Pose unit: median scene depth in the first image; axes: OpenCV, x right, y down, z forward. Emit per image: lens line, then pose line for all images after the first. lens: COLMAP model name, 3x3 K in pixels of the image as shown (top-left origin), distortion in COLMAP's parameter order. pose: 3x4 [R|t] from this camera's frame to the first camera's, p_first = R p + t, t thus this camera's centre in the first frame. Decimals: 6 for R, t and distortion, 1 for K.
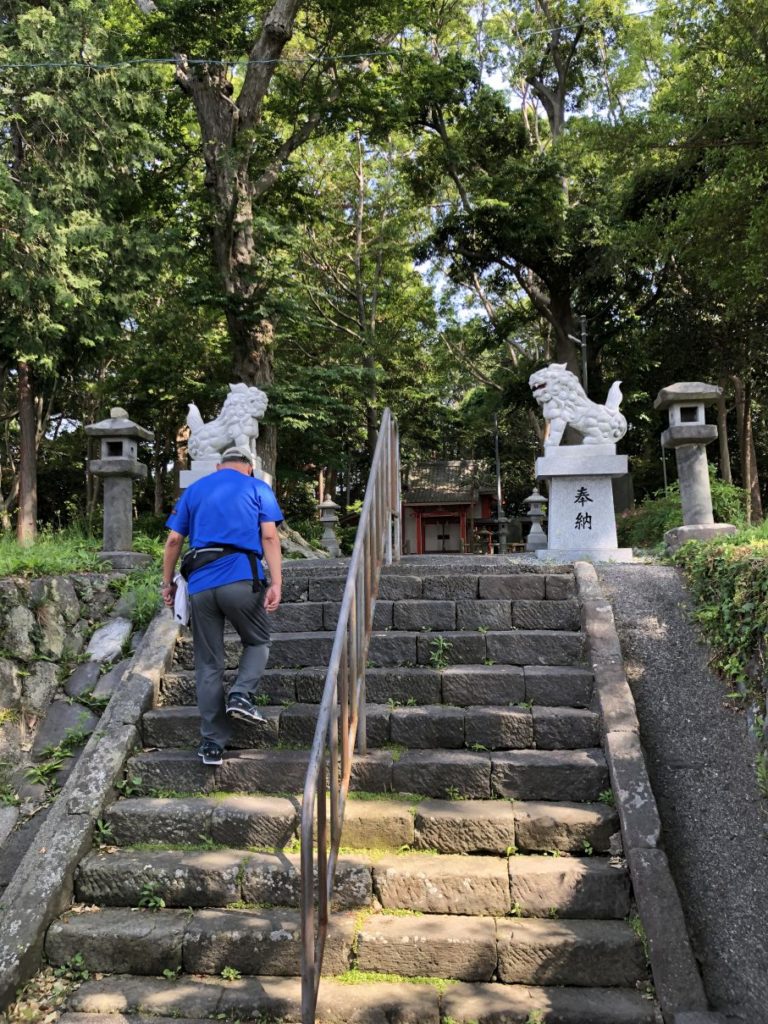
lens RADIAL K [[839.9, 0, 383.3], [0, 839.9, 512.9], [0, 0, 1]] dist [0.018876, 0.010062]
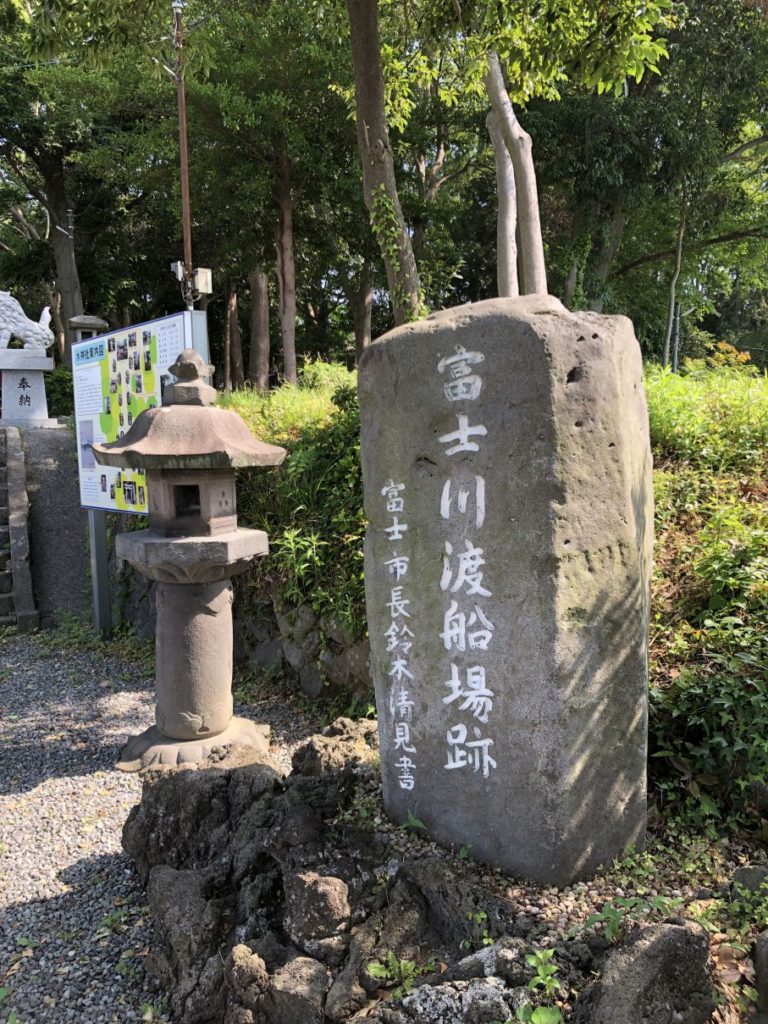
lens RADIAL K [[839.9, 0, 385.0], [0, 839.9, 509.1], [0, 0, 1]] dist [0.018876, 0.010062]
pose [[0.861505, -0.050986, 0.505183, 0.018117], [-0.027957, 0.988673, 0.147458, -0.039224], [-0.506979, -0.141160, 0.850321, -0.659881]]
